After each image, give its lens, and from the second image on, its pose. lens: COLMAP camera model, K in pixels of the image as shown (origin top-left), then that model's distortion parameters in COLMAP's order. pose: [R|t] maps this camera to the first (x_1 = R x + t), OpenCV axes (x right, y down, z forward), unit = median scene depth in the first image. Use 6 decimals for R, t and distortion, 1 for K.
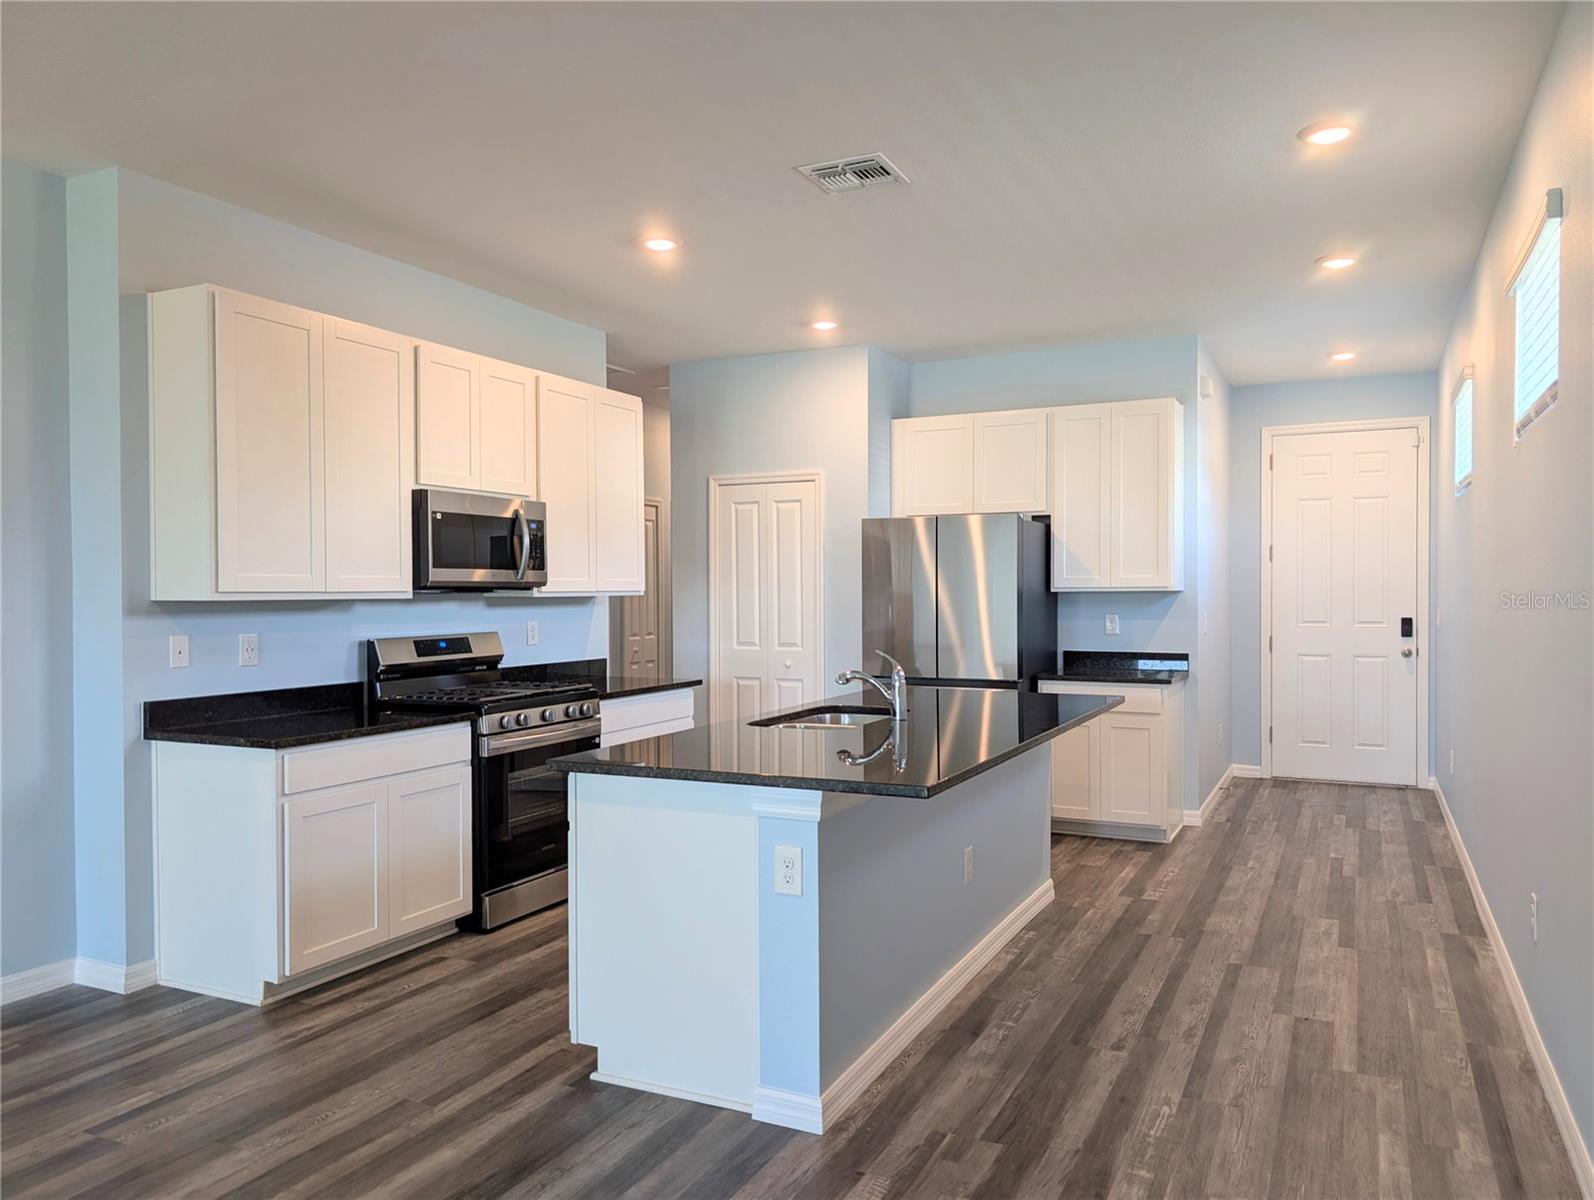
lens RADIAL K [[1141.8, 0, 804.4], [0, 1141.8, 612.8], [0, 0, 1]] dist [0.041275, -0.050199]
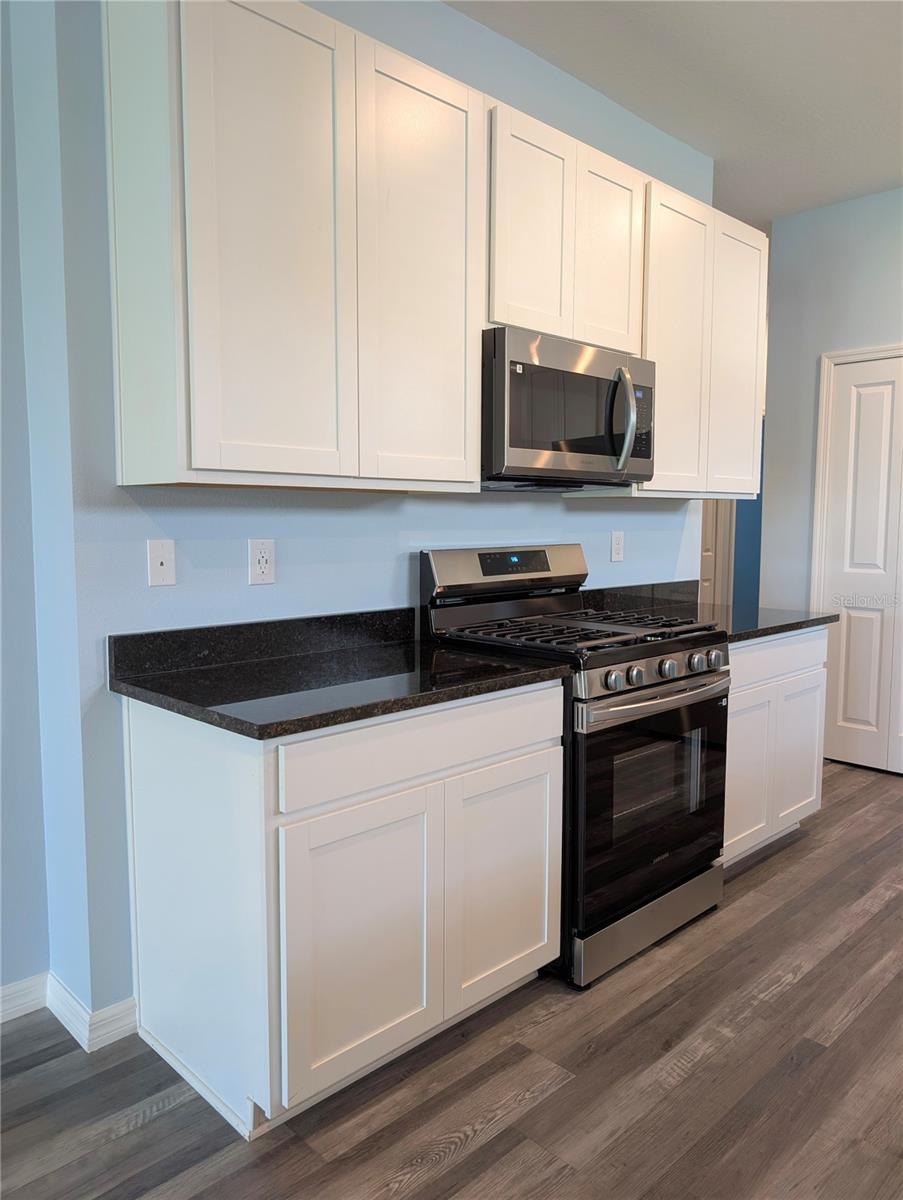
lens RADIAL K [[859.5, 0, 451.5], [0, 859.5, 600.0], [0, 0, 1]] dist [0.041275, -0.050199]
pose [[0.942297, 0.038170, -0.332594, -0.181889], [-0.012851, 0.996871, 0.077996, 0.011826], [0.334530, -0.069221, 0.939839, 0.498493]]
